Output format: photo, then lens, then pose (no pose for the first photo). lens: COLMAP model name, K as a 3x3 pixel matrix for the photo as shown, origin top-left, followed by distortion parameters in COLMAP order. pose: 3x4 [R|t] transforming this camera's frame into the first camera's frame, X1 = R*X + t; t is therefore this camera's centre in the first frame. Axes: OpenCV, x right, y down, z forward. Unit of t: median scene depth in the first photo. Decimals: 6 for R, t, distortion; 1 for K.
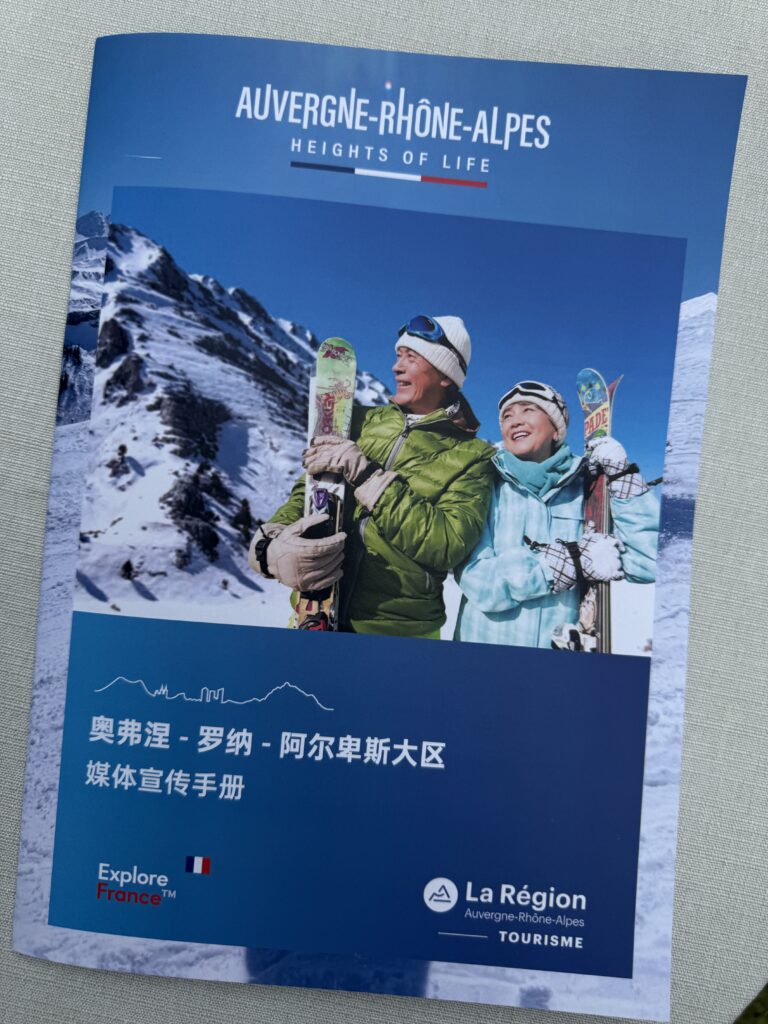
lens RADIAL K [[714.3, 0, 384.0], [0, 714.3, 512.0], [0, 0, 1]] dist [0.043246, -0.000940]
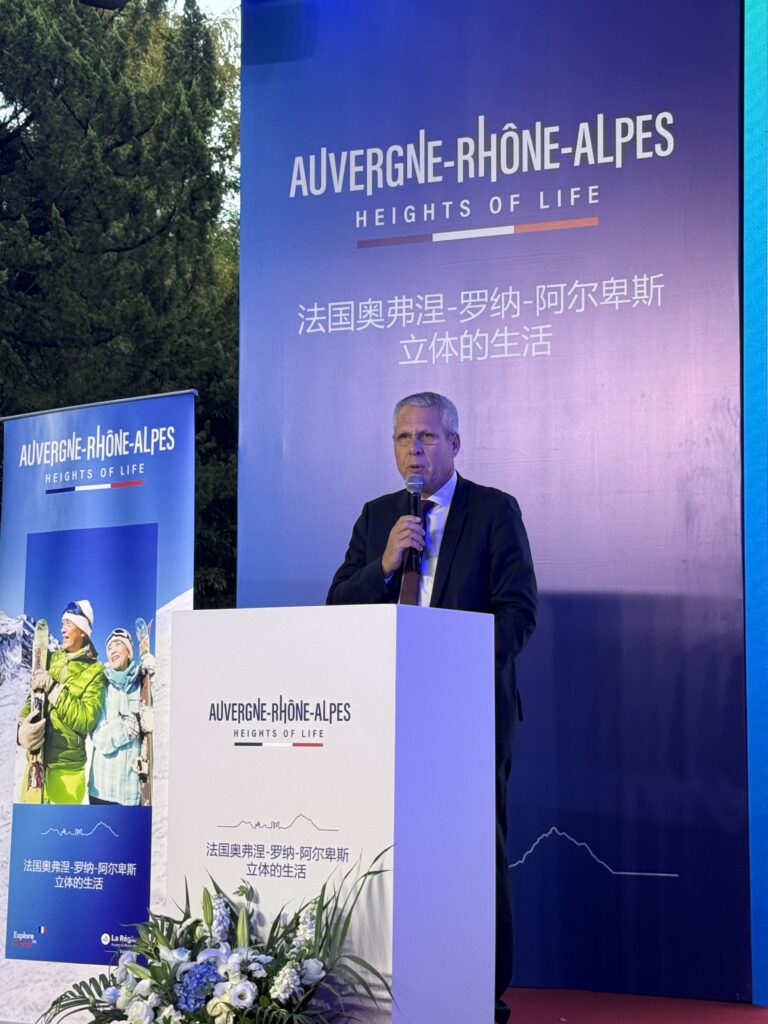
lens RADIAL K [[2122.8, 0, 384.0], [0, 2122.8, 512.0], [0, 0, 1]] dist [0.336274, -2.981578]
pose [[0.883358, -0.137372, -0.448116, 3.338916], [0.090764, 0.988123, -0.123992, 0.270242], [0.459827, 0.068857, 0.885335, -3.640486]]
